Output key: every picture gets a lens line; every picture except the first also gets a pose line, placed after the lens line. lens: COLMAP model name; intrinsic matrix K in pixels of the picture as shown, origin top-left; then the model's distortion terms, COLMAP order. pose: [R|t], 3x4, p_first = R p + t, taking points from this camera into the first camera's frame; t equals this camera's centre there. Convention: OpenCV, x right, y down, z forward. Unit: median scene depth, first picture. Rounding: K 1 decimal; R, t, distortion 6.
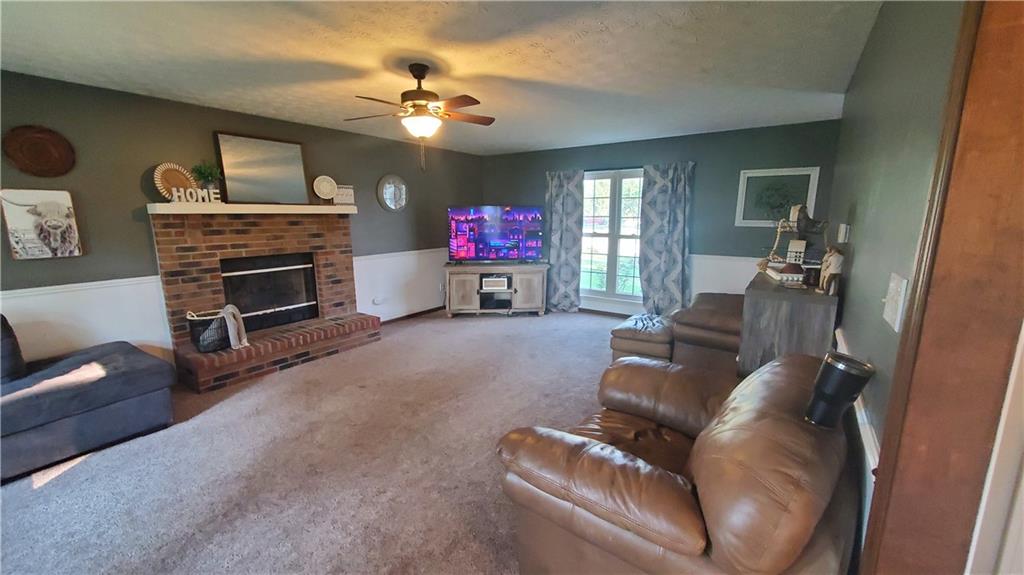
lens RADIAL K [[408.2, 0, 511.8], [0, 408.2, 290.5], [0, 0, 1]] dist [0.014210, -0.006613]
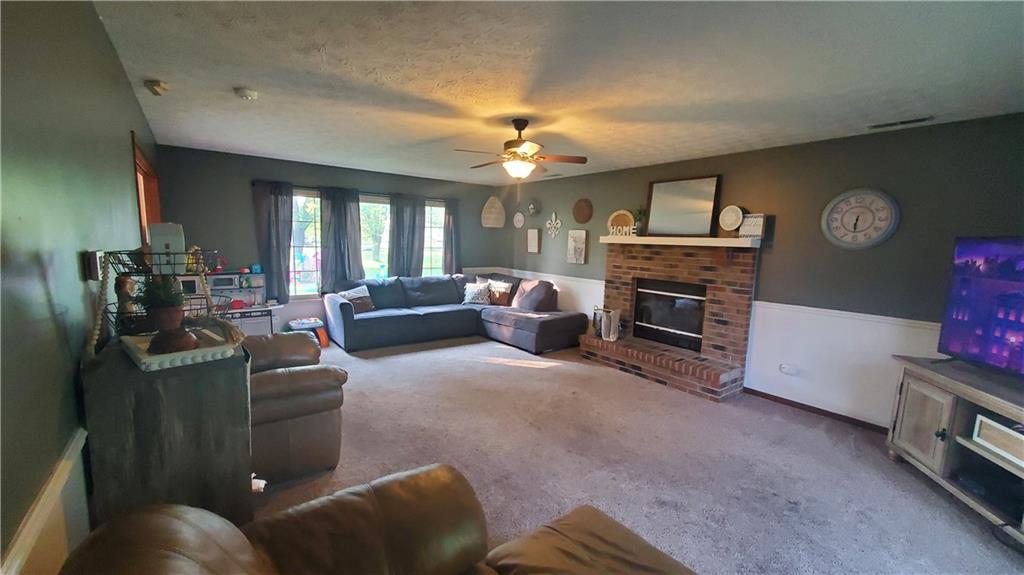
lens RADIAL K [[408.2, 0, 511.8], [0, 408.2, 290.5], [0, 0, 1]] dist [0.014210, -0.006613]
pose [[-0.300615, 0.114984, -0.946789, 0.627593], [-0.204242, 0.961915, 0.181669, -0.180290], [0.931620, 0.247987, -0.265682, 0.915565]]
